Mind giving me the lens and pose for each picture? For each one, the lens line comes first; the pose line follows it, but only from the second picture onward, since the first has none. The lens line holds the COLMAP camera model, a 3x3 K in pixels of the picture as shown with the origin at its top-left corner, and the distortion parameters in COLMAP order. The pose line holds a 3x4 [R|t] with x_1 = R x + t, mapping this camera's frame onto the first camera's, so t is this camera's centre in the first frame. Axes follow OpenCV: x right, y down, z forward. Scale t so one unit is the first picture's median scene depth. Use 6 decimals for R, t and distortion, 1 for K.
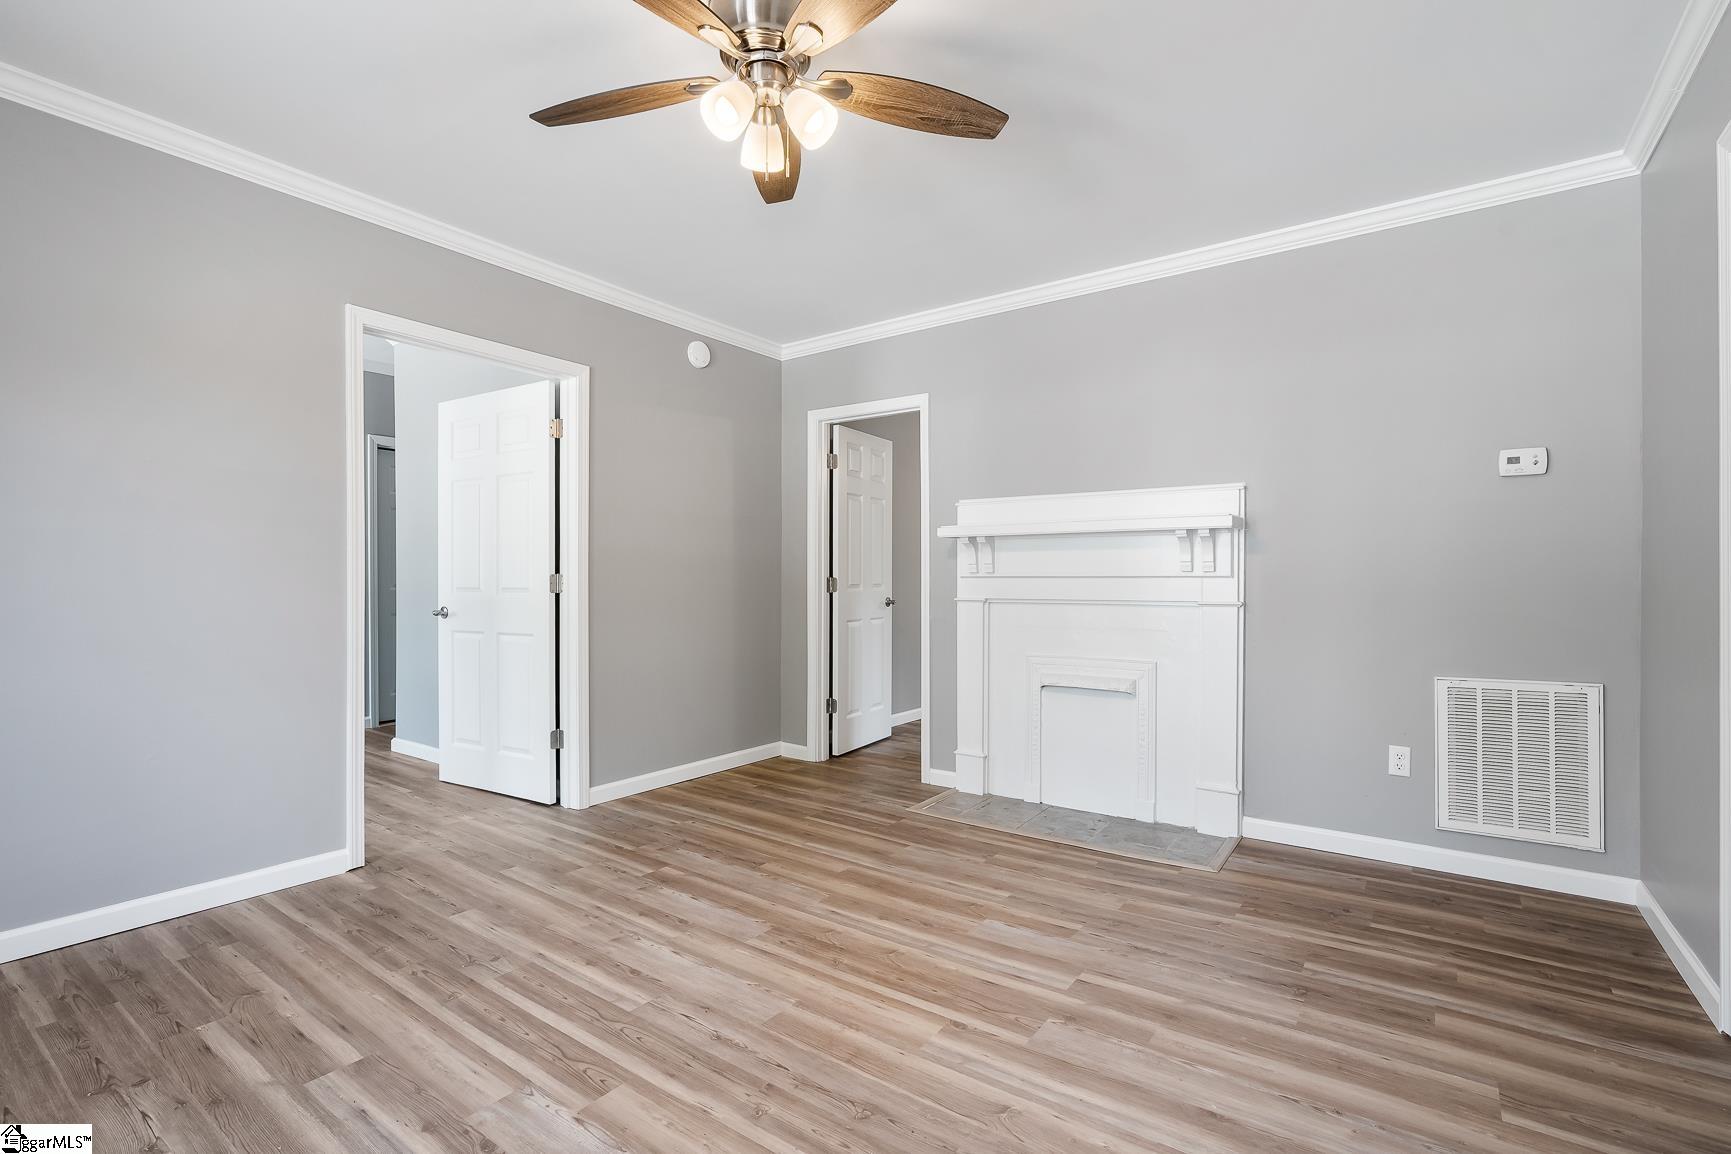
lens RADIAL K [[777.2, 0, 859.1], [0, 777.2, 573.2], [0, 0, 1]] dist [-0.001370, 0.000130]
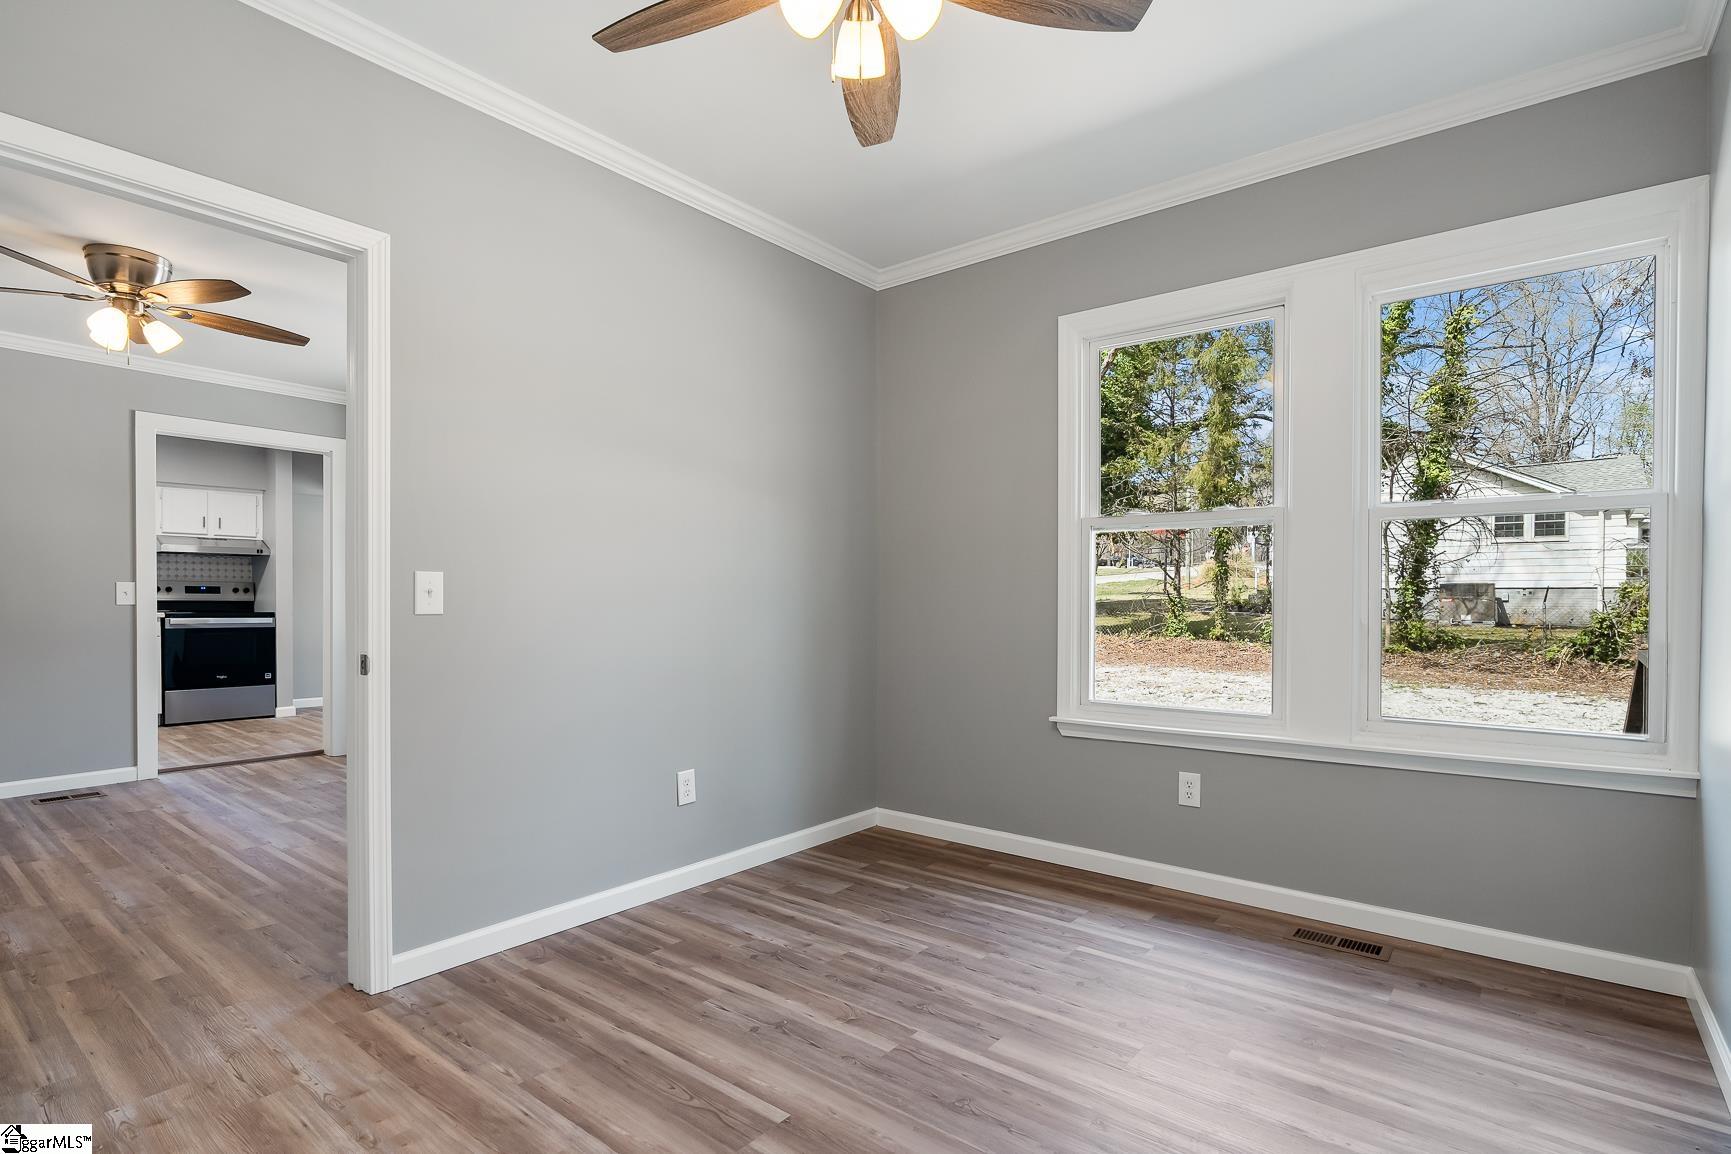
lens RADIAL K [[855.9, 0, 865.3], [0, 855.9, 612.9], [0, 0, 1]] dist [-0.000015, 0.000208]
pose [[-0.998495, -0.000715, 0.054841, -1.383654], [-0.000403, 0.999984, 0.005698, 0.021979], [-0.054844, 0.005667, -0.998479, 2.107568]]
